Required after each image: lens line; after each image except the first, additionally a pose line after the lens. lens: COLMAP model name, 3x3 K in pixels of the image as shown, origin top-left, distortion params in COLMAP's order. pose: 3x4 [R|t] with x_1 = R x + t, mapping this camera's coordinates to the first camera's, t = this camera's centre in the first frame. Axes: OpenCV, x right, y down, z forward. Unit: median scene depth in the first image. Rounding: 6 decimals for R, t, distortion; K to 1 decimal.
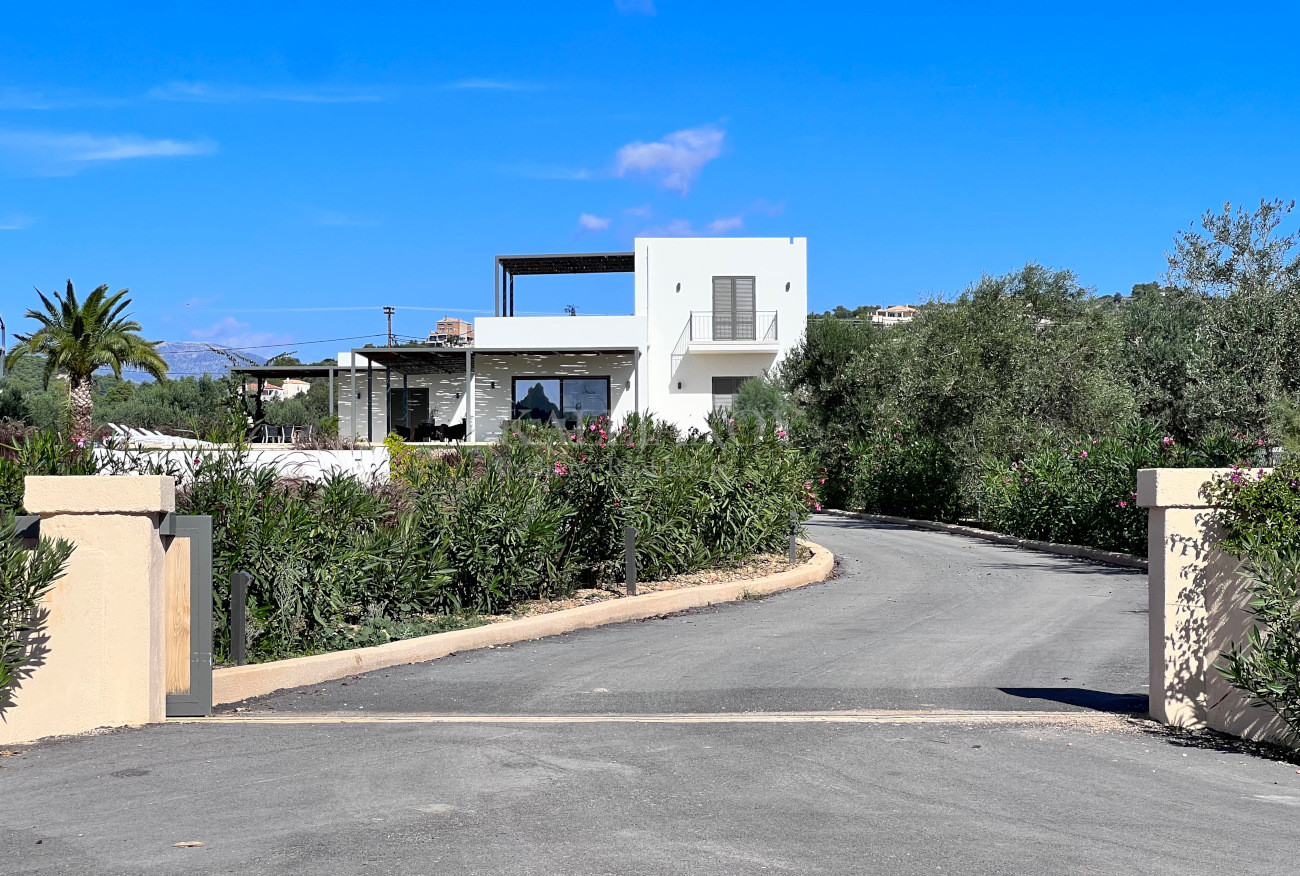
lens RADIAL K [[2910.9, 0, 650.0], [0, 2910.9, 438.0], [0, 0, 1]] dist [-0.013034, 8.710148]
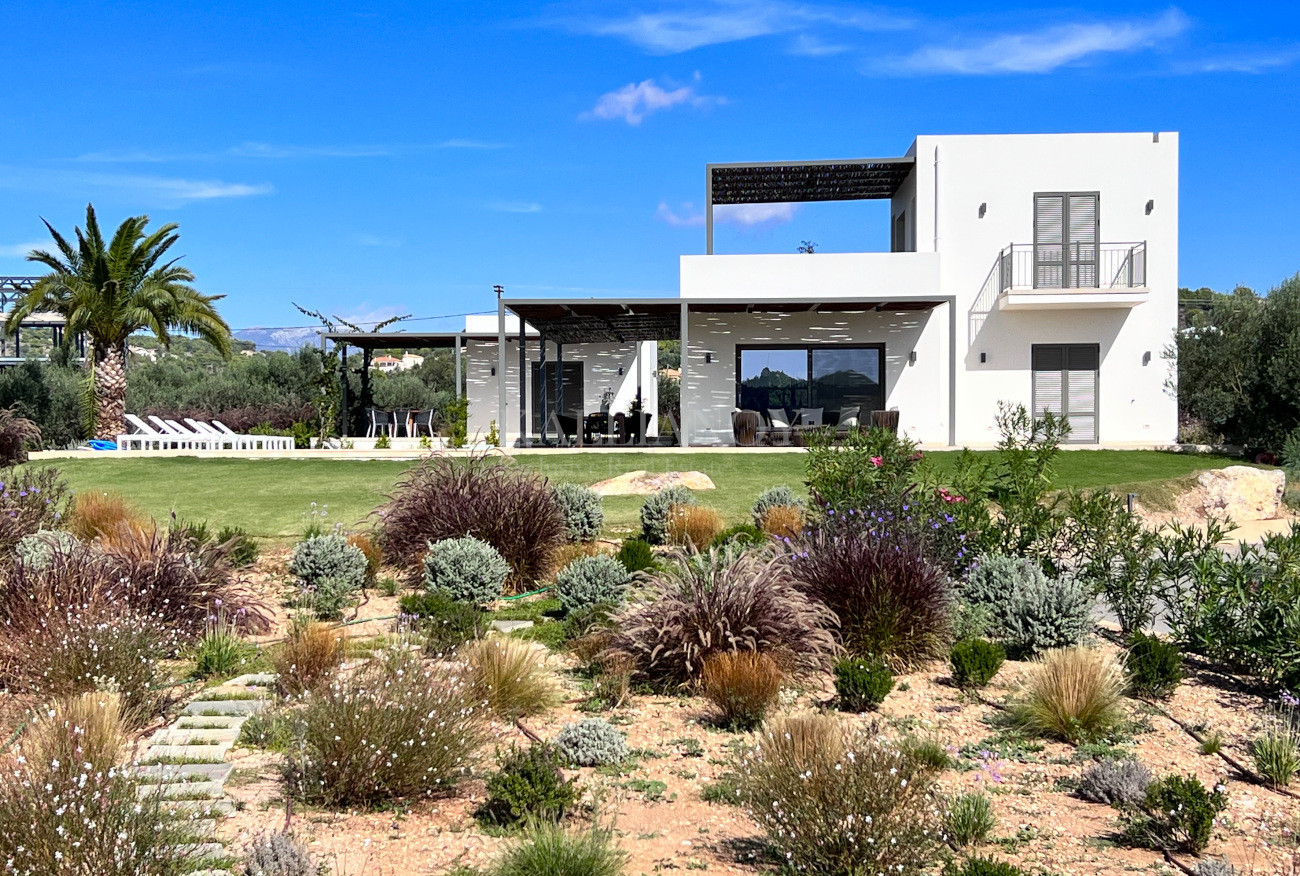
lens RADIAL K [[1911.7, 0, 650.0], [0, 1911.7, 438.0], [0, 0, 1]] dist [0.296705, -0.045660]
pose [[0.999998, 0.000344, 0.001838, -0.064219], [-0.000386, 0.999733, 0.023096, -0.009373], [-0.001829, -0.023096, 0.999732, 0.531728]]
